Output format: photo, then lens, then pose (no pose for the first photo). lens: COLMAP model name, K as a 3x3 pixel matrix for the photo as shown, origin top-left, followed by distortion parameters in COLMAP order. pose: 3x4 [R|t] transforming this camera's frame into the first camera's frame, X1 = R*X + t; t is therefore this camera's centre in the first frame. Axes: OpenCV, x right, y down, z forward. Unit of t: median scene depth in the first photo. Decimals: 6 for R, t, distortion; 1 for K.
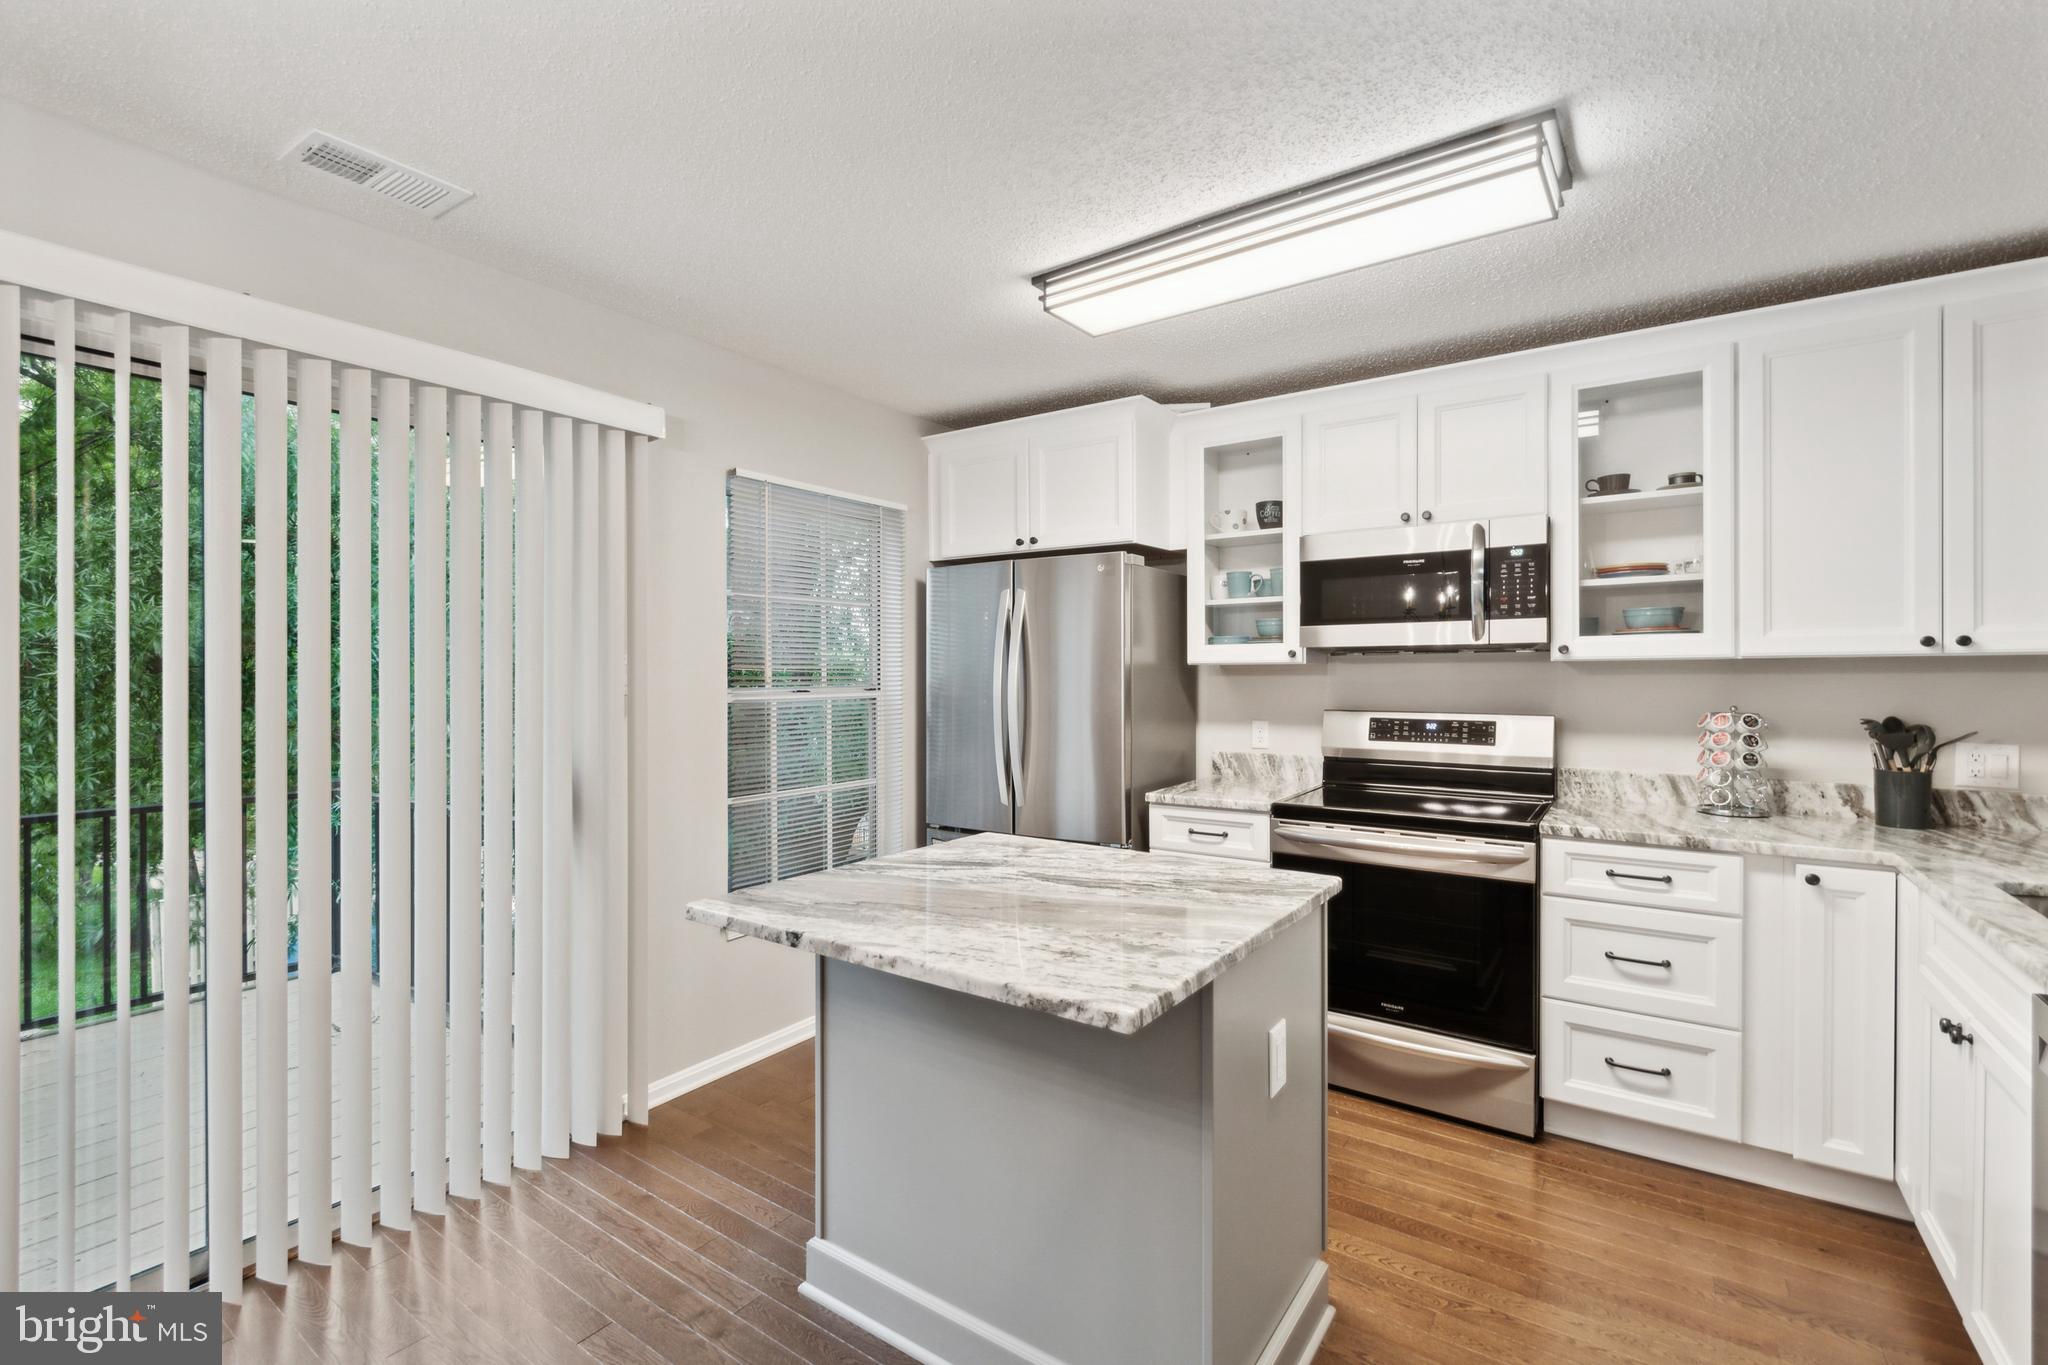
lens RADIAL K [[916.5, 0, 985.2], [0, 916.5, 684.6], [0, 0, 1]] dist [-0.001102, -0.000068]
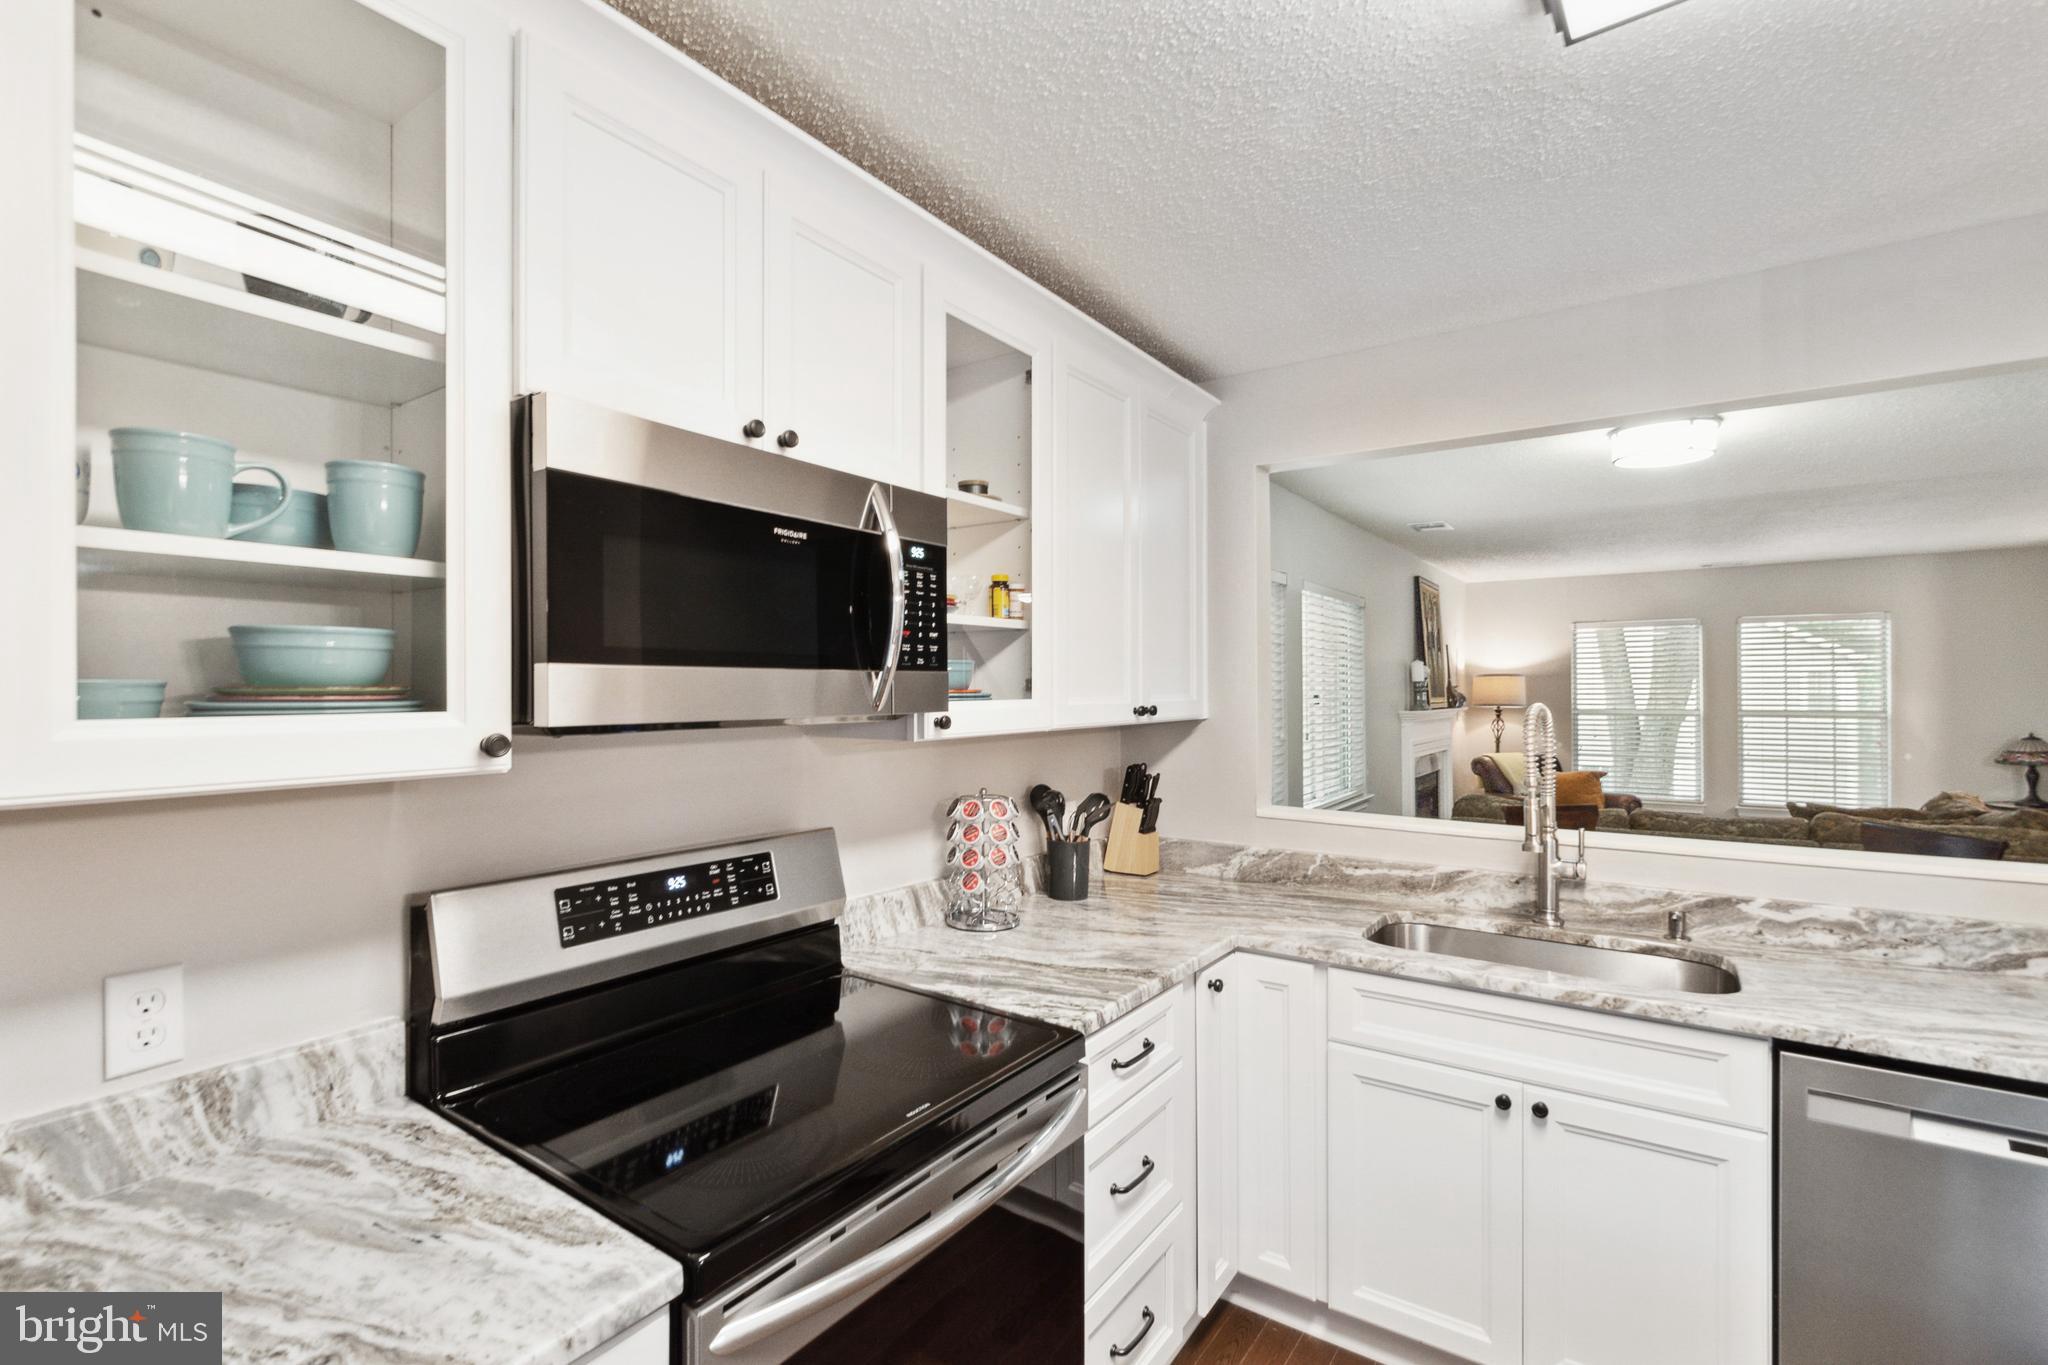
lens RADIAL K [[916.5, 0, 985.2], [0, 916.5, 684.6], [0, 0, 1]] dist [-0.001102, -0.000068]
pose [[0.002912, 0.009044, 0.999955, 0.015216], [0.017675, 0.999802, -0.009094, -0.056312], [-0.999840, 0.017701, 0.002752, 0.943418]]
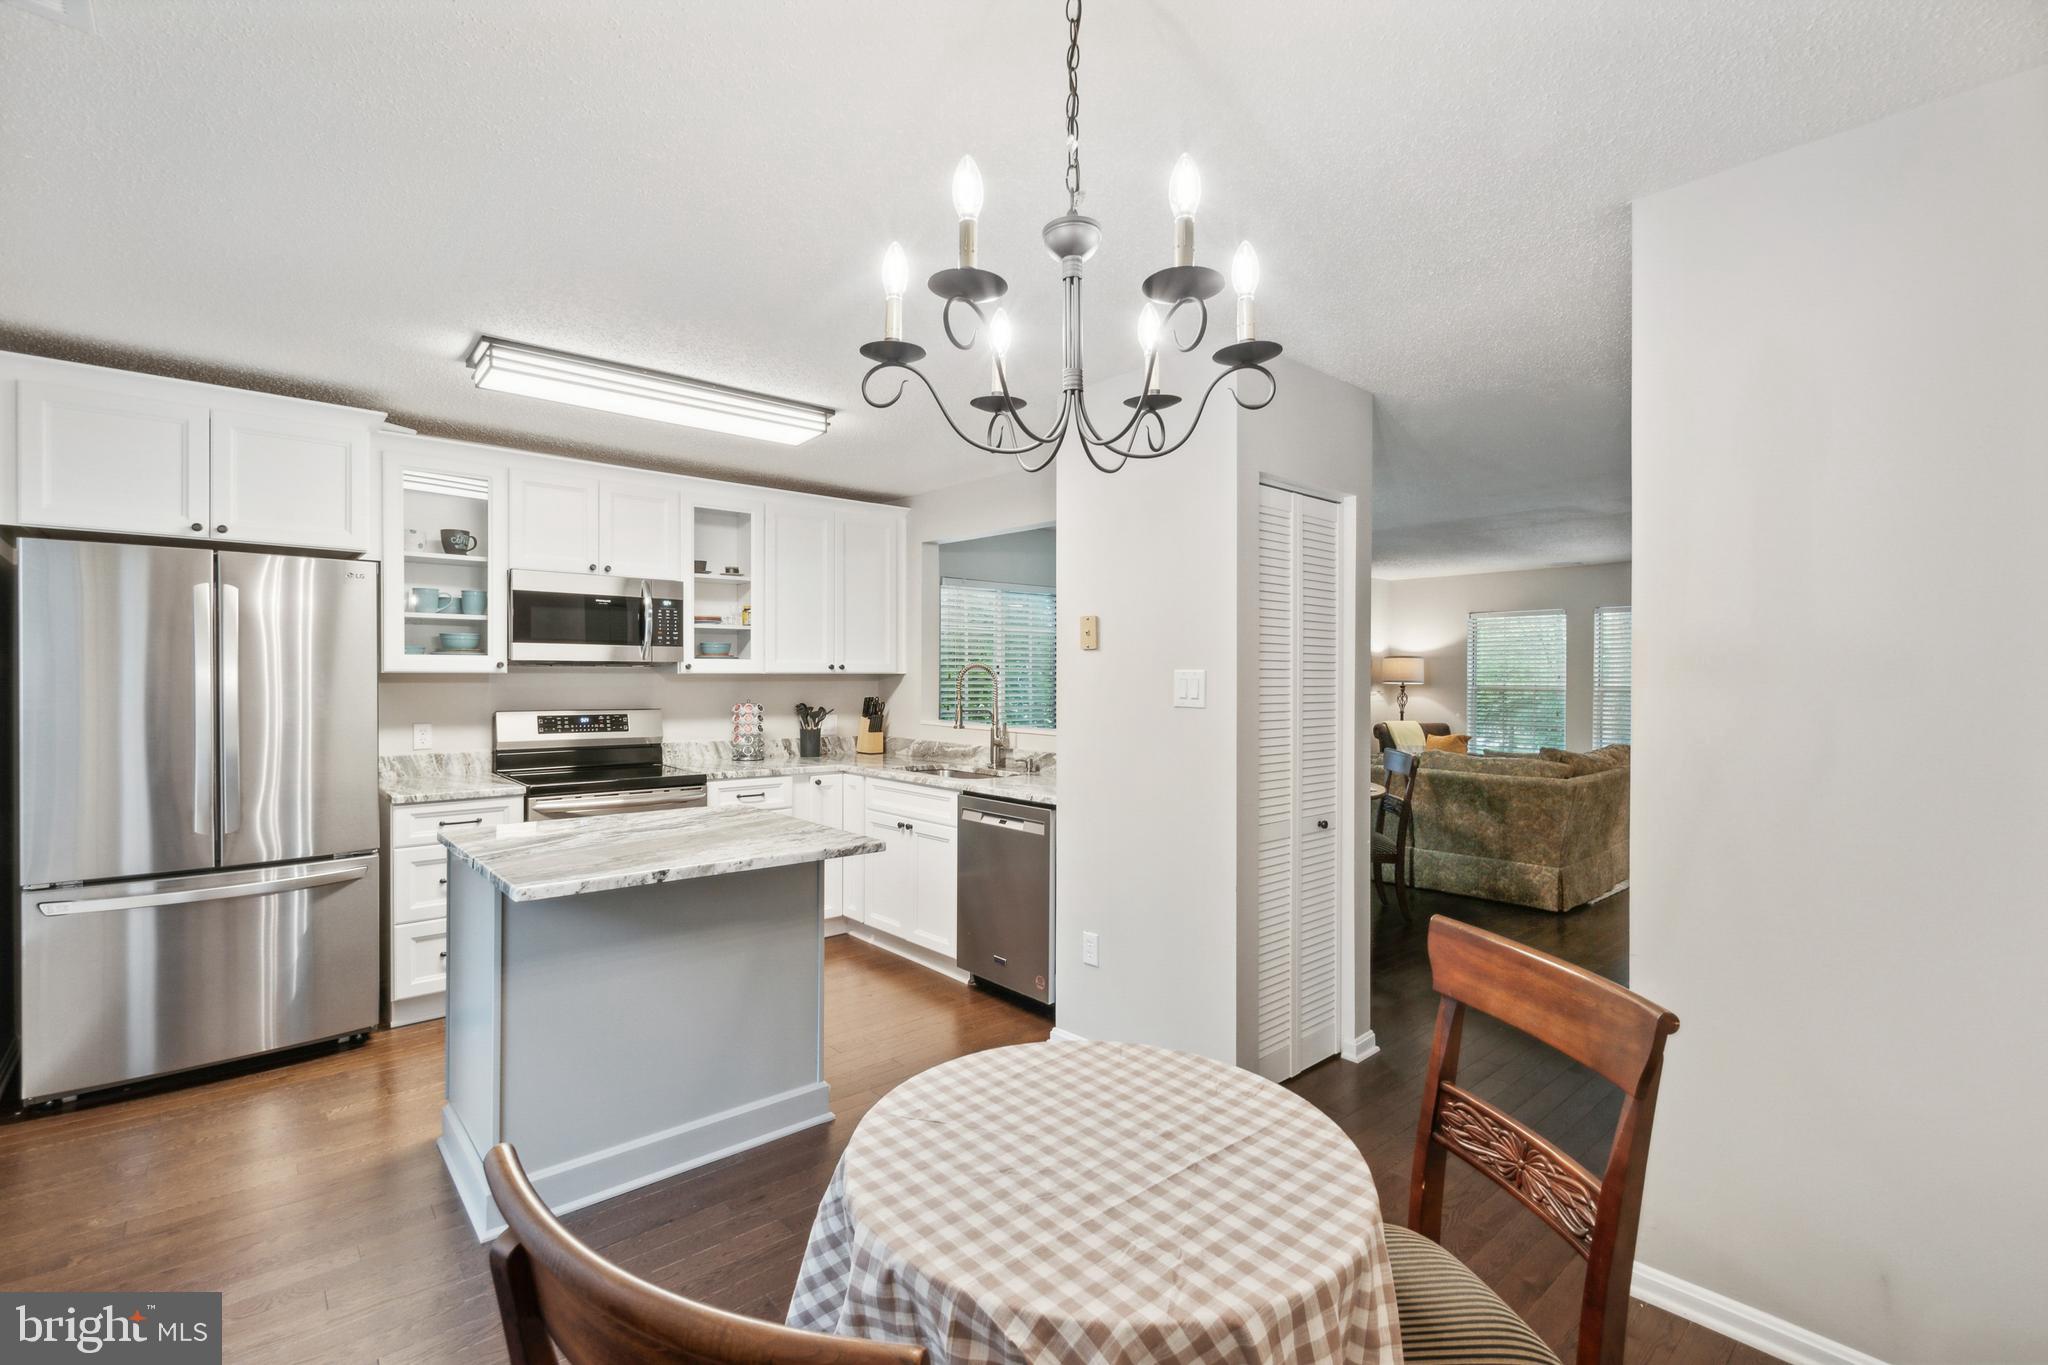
lens RADIAL K [[913.4, 0, 998.1], [0, 913.4, 679.2], [0, 0, 1]] dist [0.000384, 0.000074]
pose [[0.234132, 0.002922, 0.972200, -0.772412], [0.008500, 0.999951, -0.005053, -0.003676], [-0.972168, 0.009446, 0.234095, 0.097627]]
